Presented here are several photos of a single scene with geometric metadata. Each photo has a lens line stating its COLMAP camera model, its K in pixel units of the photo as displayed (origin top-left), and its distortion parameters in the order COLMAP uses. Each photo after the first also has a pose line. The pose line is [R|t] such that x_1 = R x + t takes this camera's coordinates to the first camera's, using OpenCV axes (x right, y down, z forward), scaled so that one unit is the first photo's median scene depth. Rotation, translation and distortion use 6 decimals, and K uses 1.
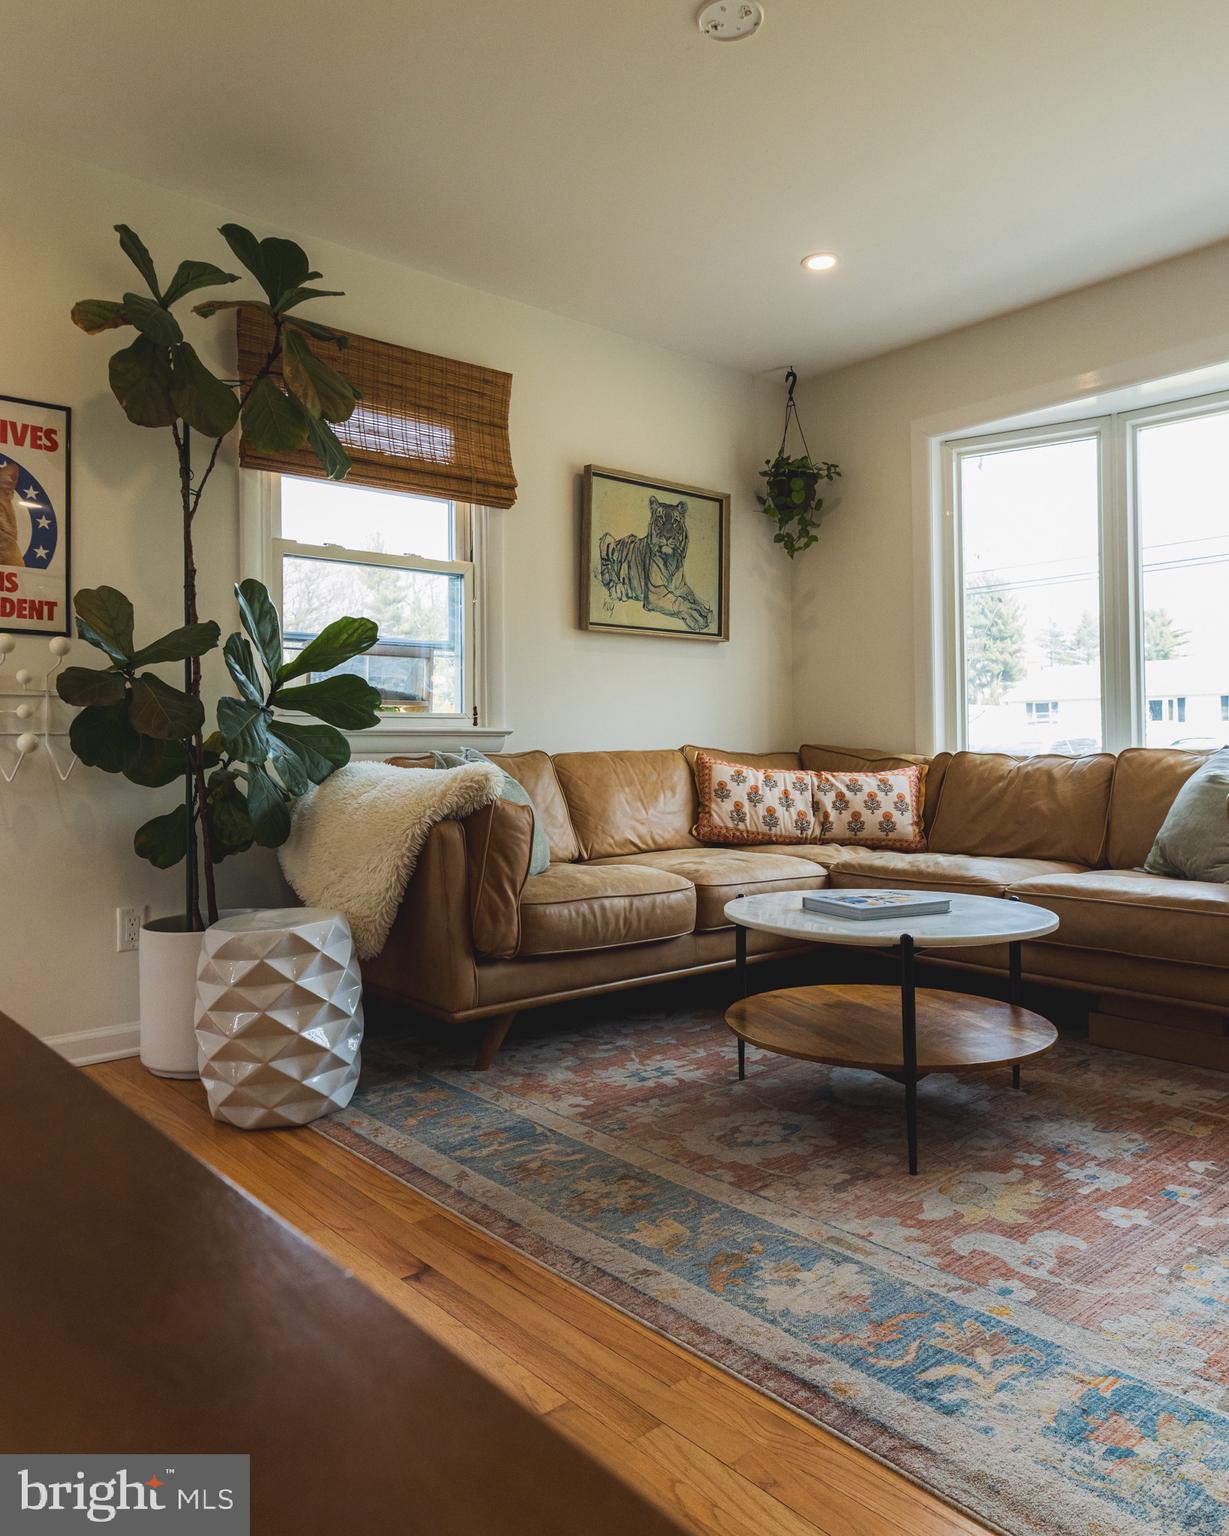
lens RADIAL K [[1089.4, 0, 616.1], [0, 1089.4, 721.7], [0, 0, 1]] dist [0.037232, -0.003902]
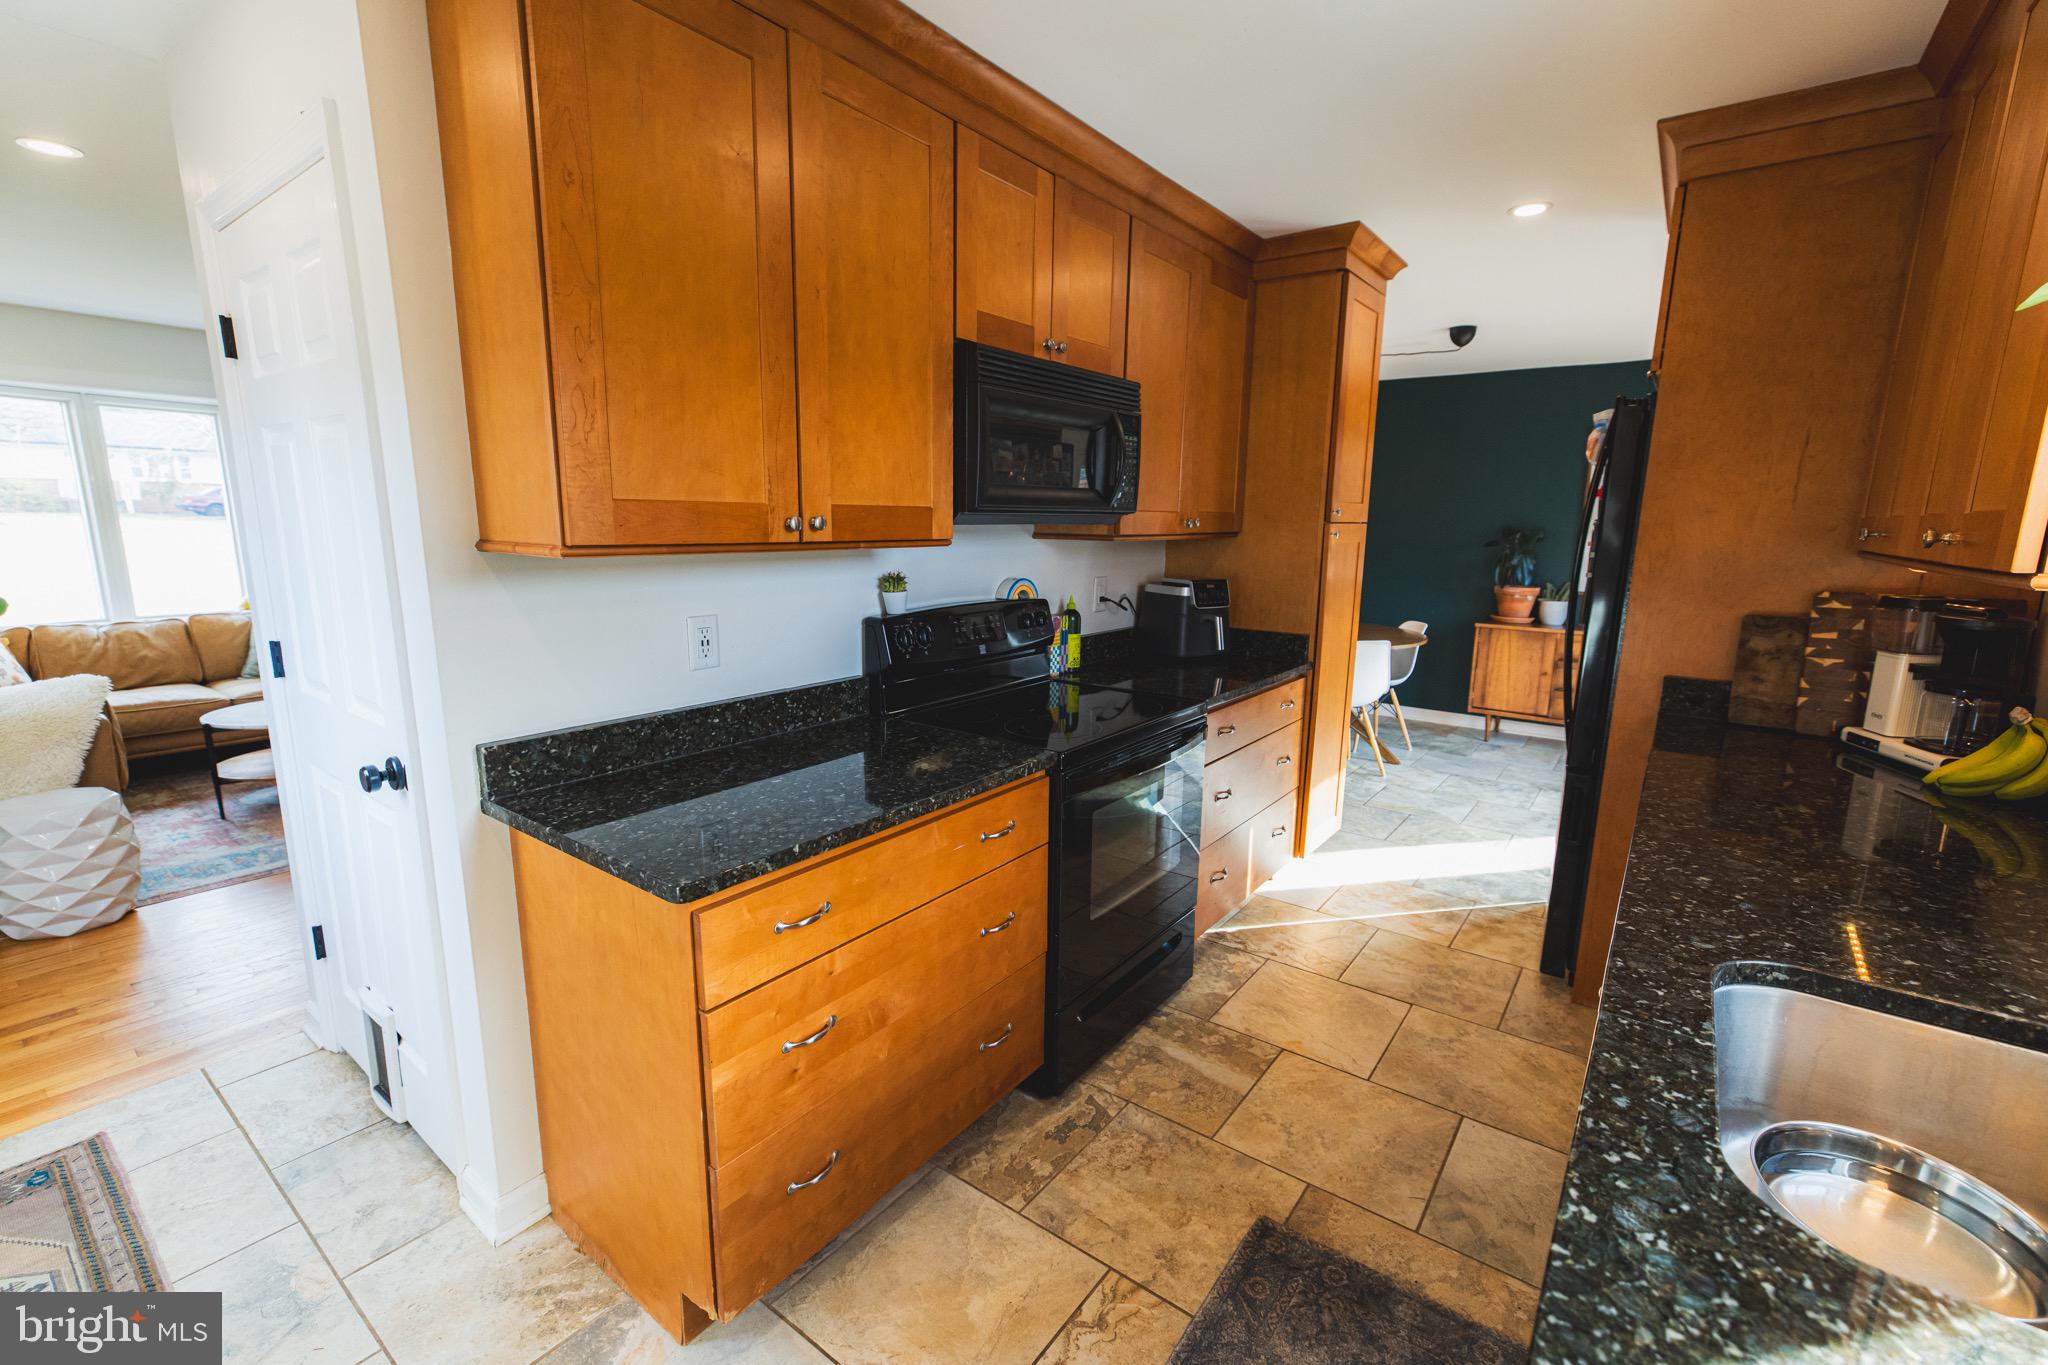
lens RADIAL K [[878.9, 0, 1024.0], [0, 878.9, 682.5], [0, 0, 1]] dist [-0.000263, 0.000419]
pose [[-0.212570, -0.174986, 0.961350, -1.505367], [-0.031855, 0.984553, 0.172165, -0.194362], [-0.976626, 0.005973, -0.214861, -0.010255]]
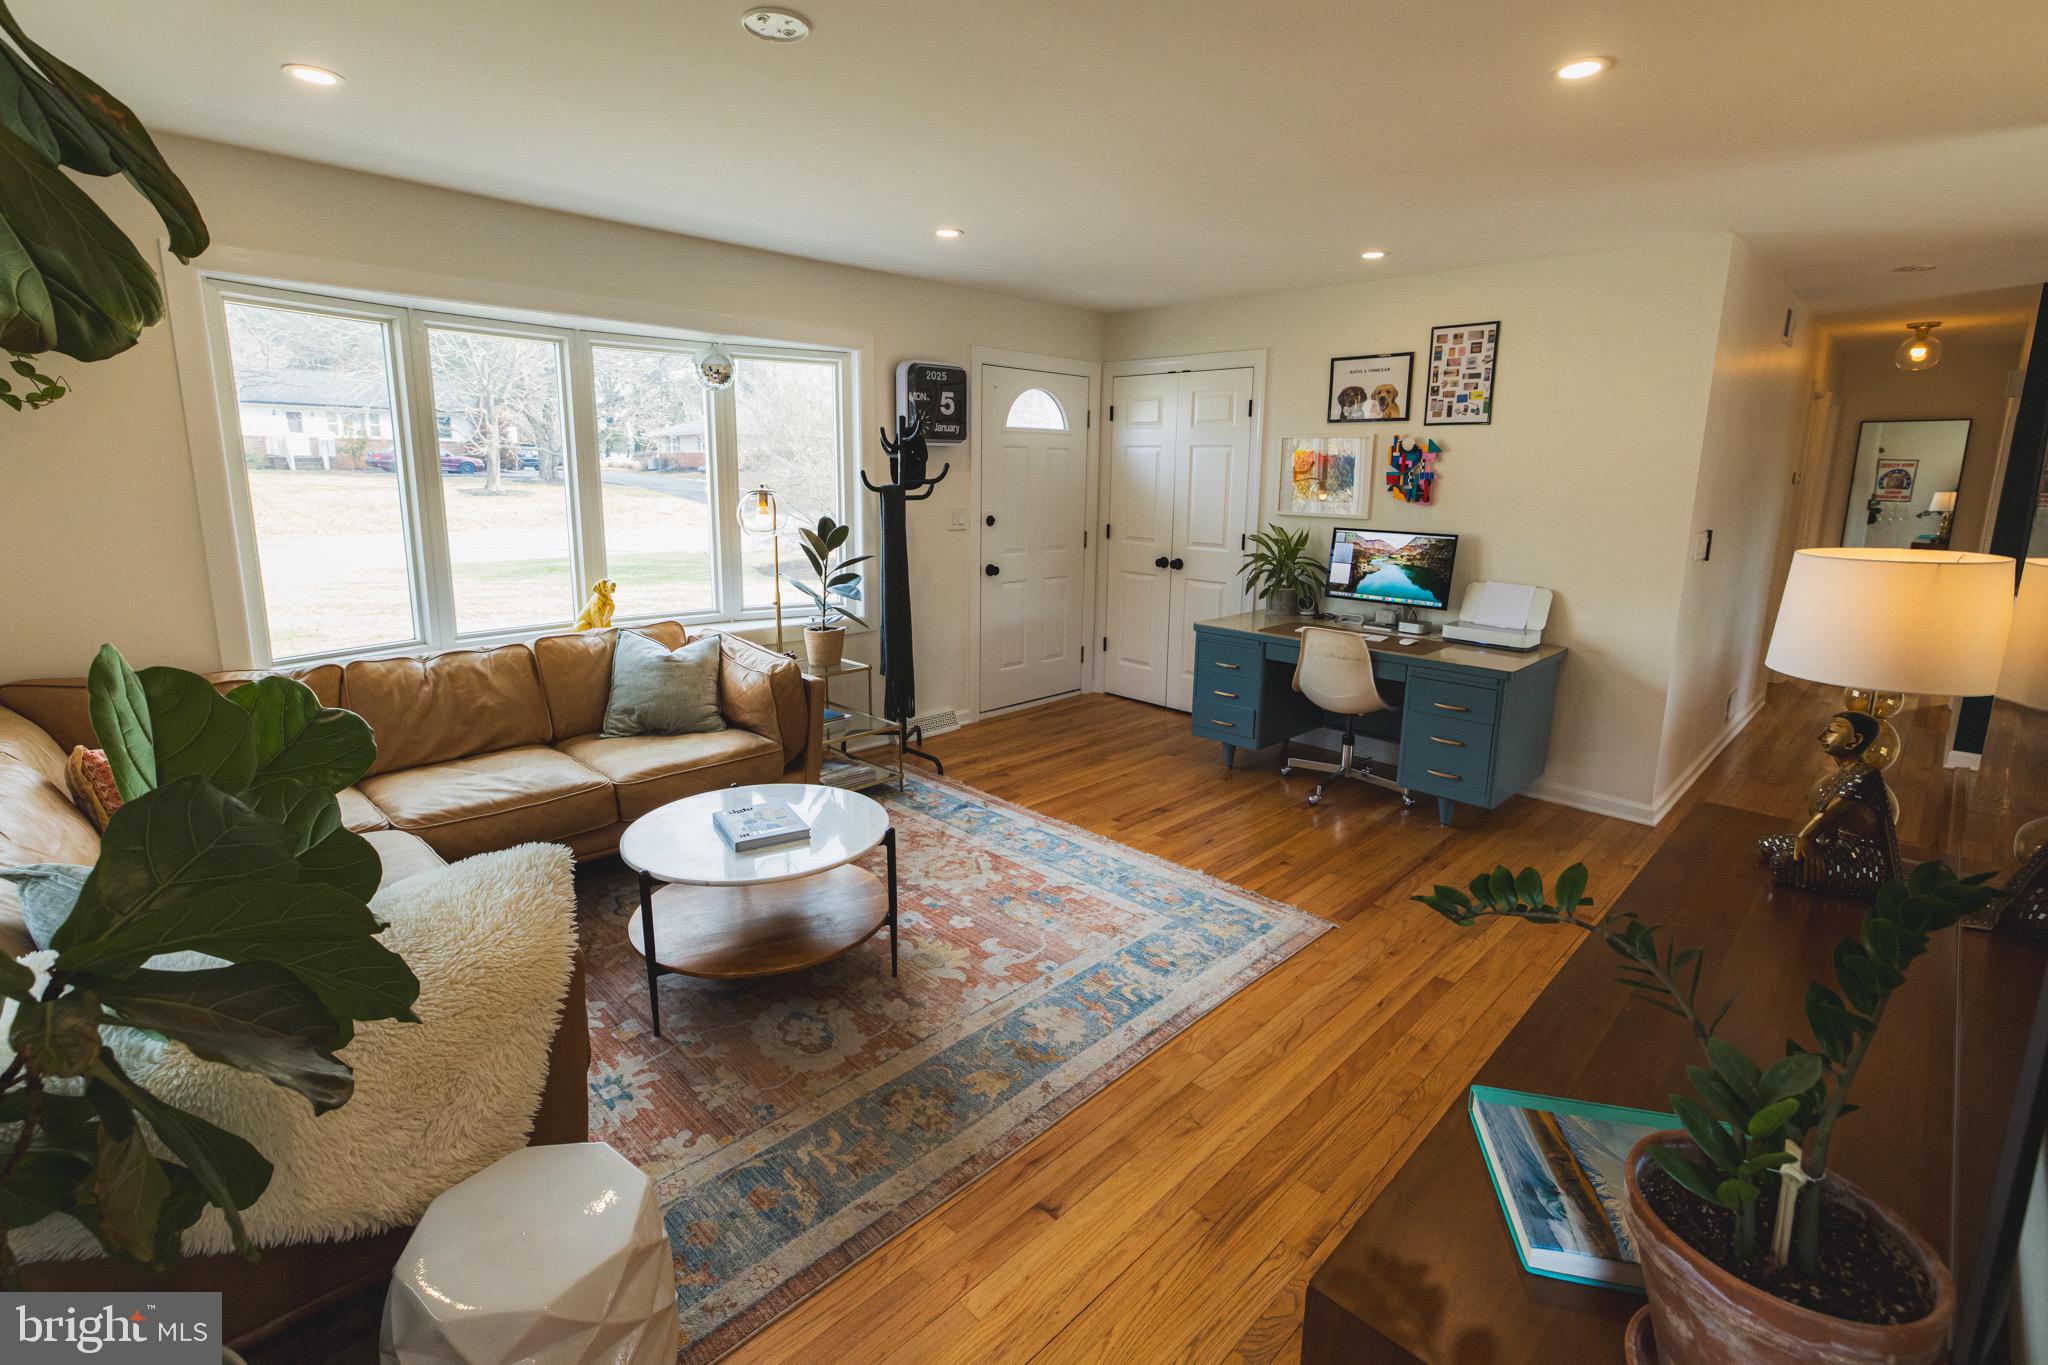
lens RADIAL K [[927.7, 0, 1023.3], [0, 927.7, 641.8], [0, 0, 1]] dist [-0.014813, -0.000098]
pose [[-0.075406, -0.174834, 0.981706, -0.685497], [-0.034155, 0.984384, 0.172688, -0.201232], [-0.996568, -0.020508, -0.080200, 0.698476]]
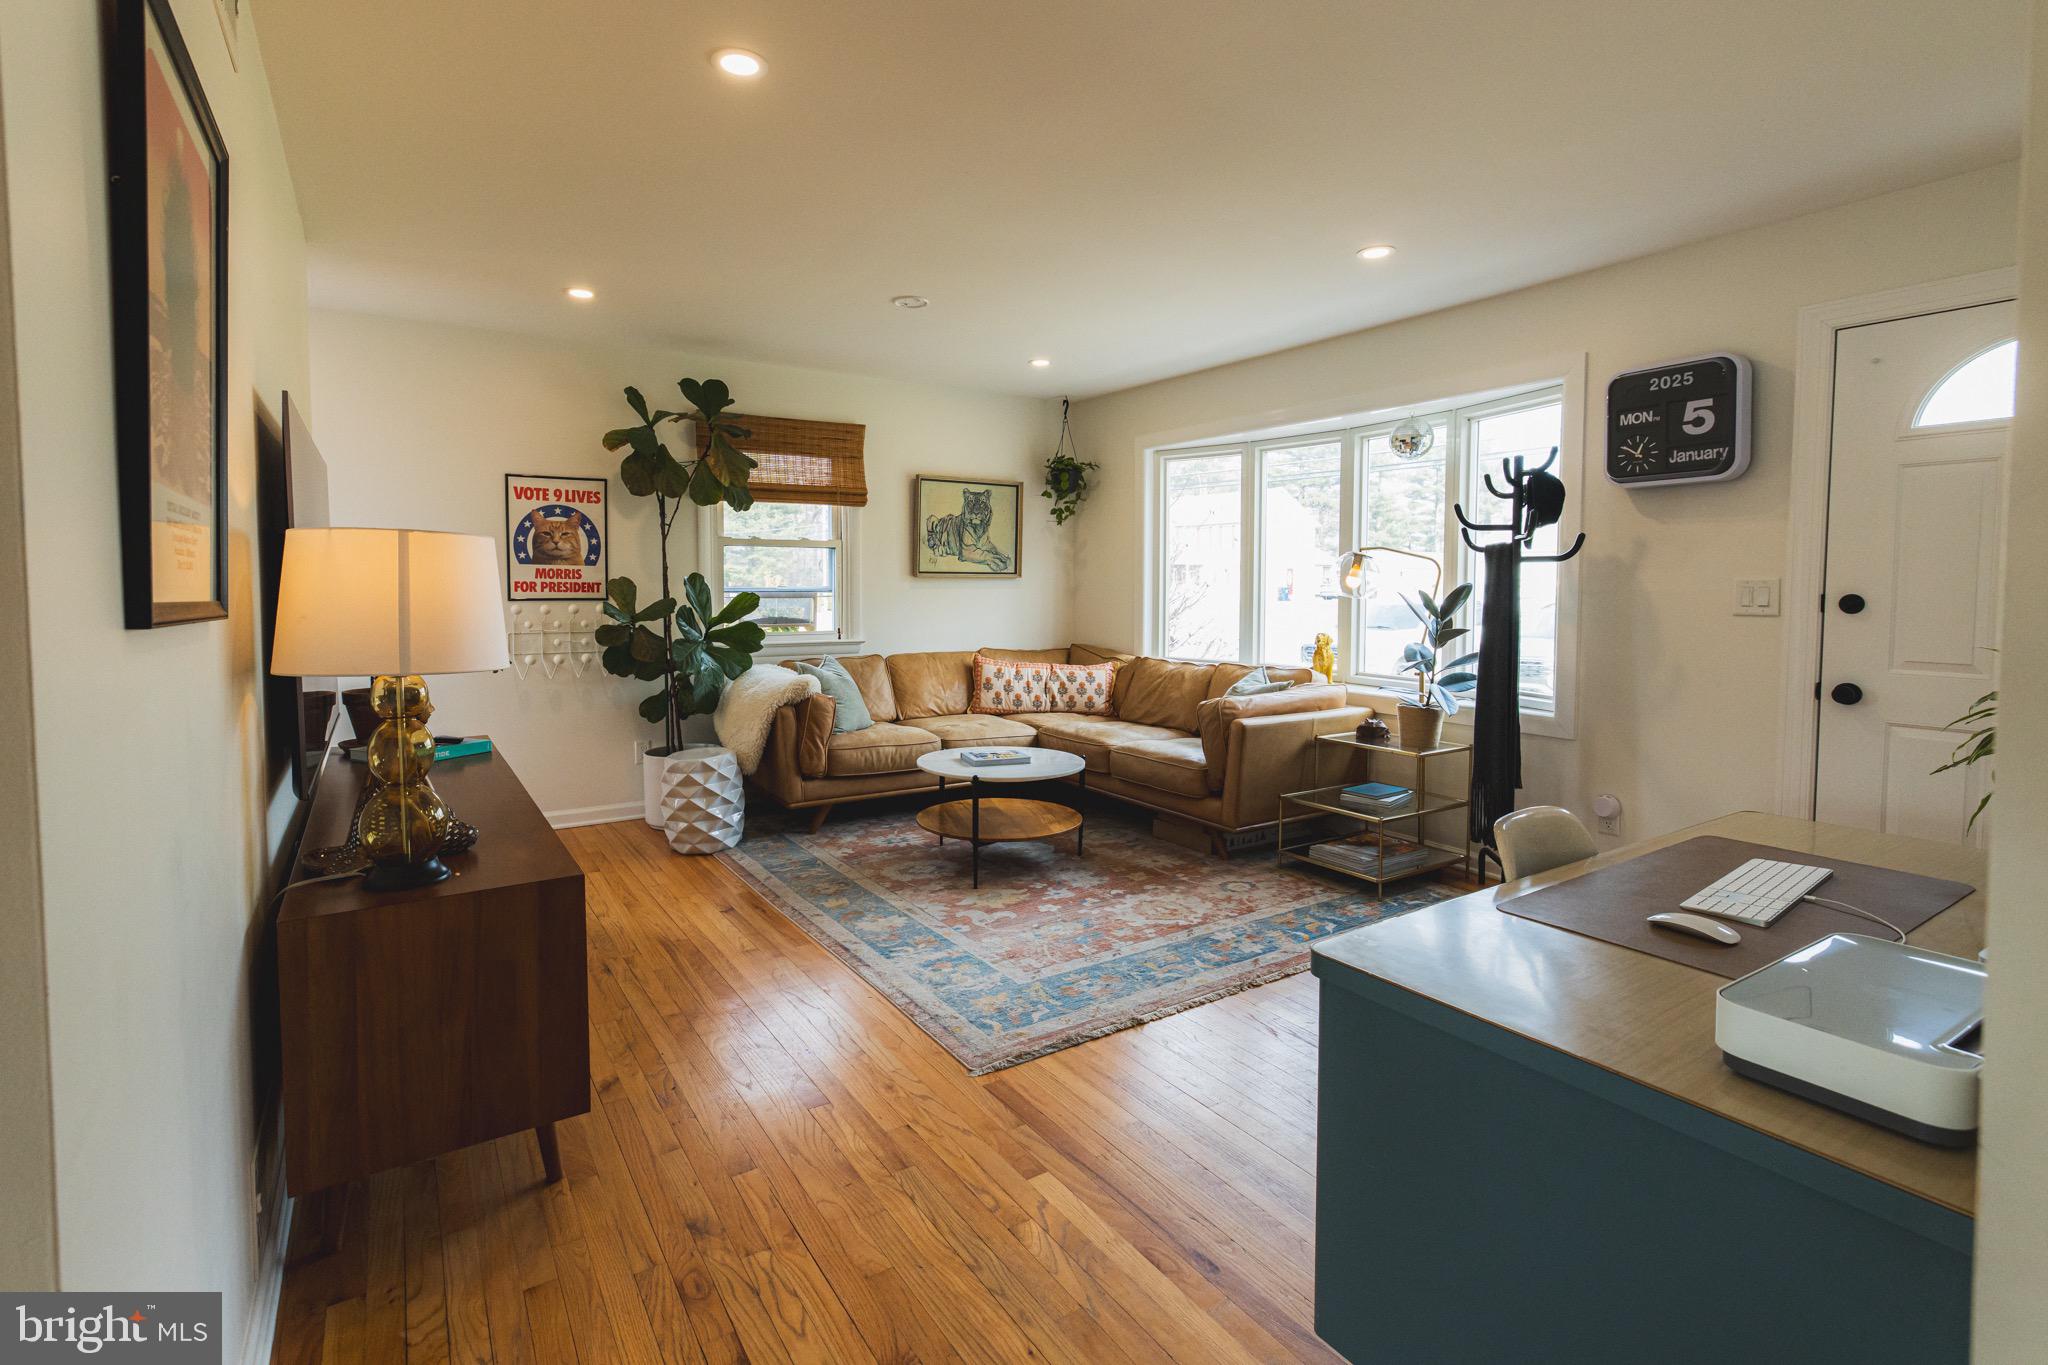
lens RADIAL K [[955.2, 0, 995.6], [0, 955.2, 626.5], [0, 0, 1]] dist [-0.002522, -0.000053]
pose [[0.989906, 0.017582, -0.140628, 0.413612], [-0.007892, 0.997574, 0.069171, -0.156113], [0.141503, -0.067363, 0.987643, -0.558347]]
